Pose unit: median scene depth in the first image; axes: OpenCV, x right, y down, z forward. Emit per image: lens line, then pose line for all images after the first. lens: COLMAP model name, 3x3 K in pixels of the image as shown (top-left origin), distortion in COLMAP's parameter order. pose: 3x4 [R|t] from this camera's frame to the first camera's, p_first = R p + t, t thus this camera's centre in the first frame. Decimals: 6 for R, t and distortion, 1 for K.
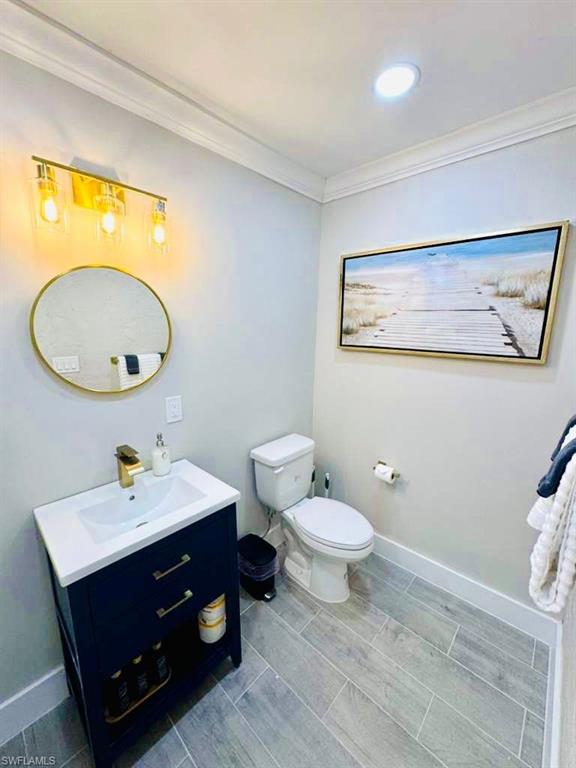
lens RADIAL K [[305.7, 0, 286.7], [0, 305.7, 383.4], [0, 0, 1]] dist [-0.004379, 0.000390]
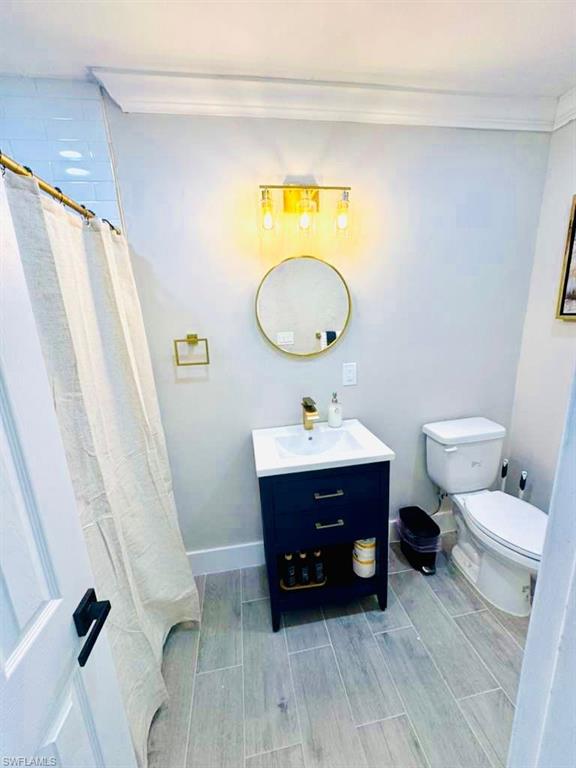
lens RADIAL K [[305.7, 0, 289.9], [0, 305.7, 383.9], [0, 0, 1]] dist [-0.004379, 0.000390]
pose [[0.795591, 0.093803, -0.598528, 0.158178], [-0.058845, 0.995234, 0.077757, 0.047641], [0.602969, -0.026642, 0.797319, -0.064770]]
